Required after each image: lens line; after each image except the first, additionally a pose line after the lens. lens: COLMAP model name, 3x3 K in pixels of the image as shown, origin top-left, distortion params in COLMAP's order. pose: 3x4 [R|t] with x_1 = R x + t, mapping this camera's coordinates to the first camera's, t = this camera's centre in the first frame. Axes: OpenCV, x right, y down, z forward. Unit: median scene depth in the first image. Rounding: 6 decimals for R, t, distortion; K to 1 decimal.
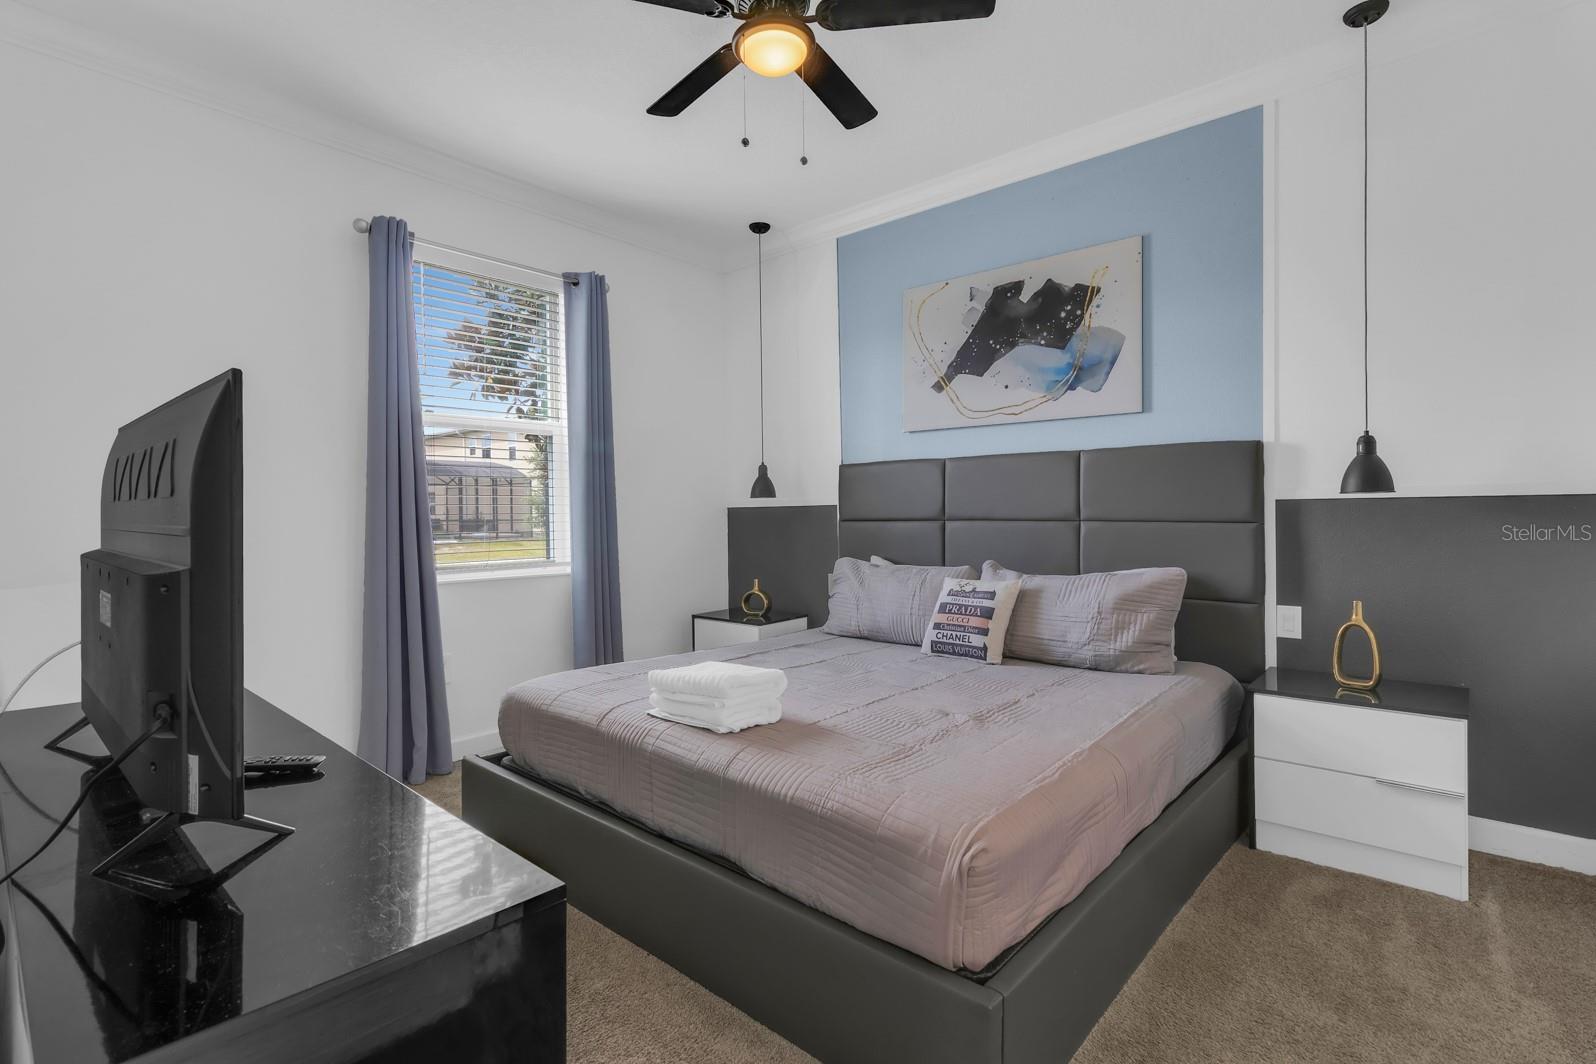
lens RADIAL K [[740.5, 0, 798.0], [0, 740.5, 532.0], [0, 0, 1]] dist [0.001637, 0.000337]
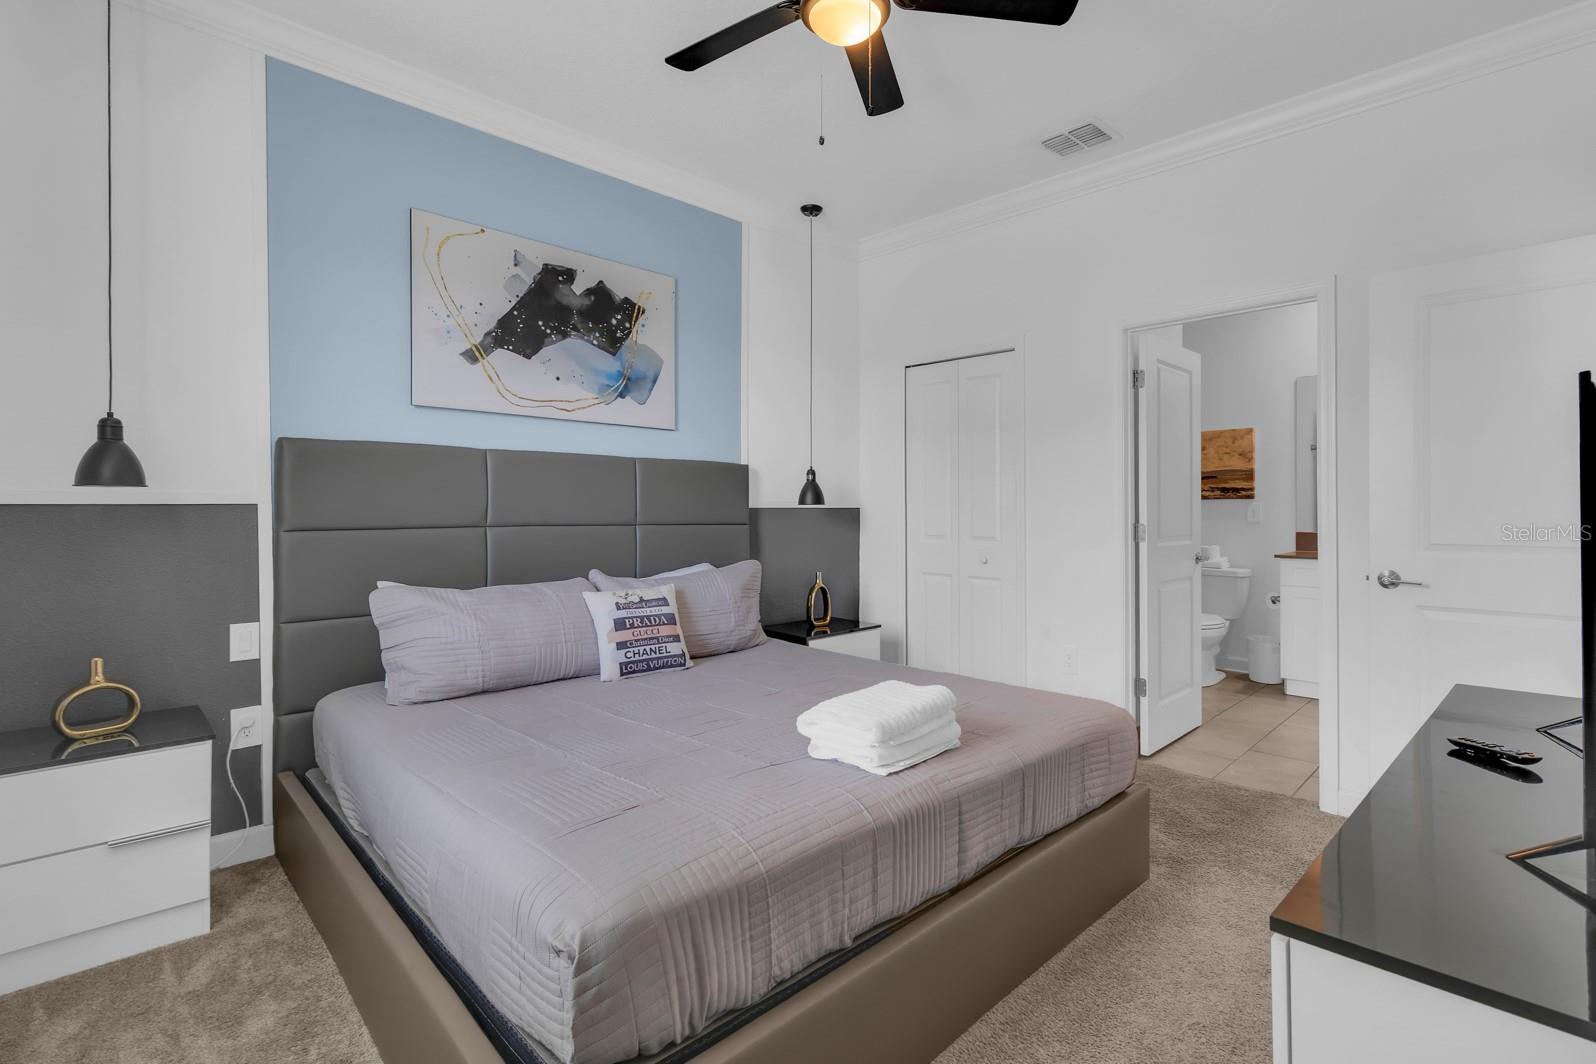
lens RADIAL K [[759.9, 0, 803.0], [0, 759.9, 524.7], [0, 0, 1]] dist [-0.002047, 0.000267]
pose [[0.074833, -0.009108, 0.997154, -0.663122], [0.027310, 0.999602, 0.007081, -0.016612], [-0.996822, 0.026702, 0.075052, 0.675234]]
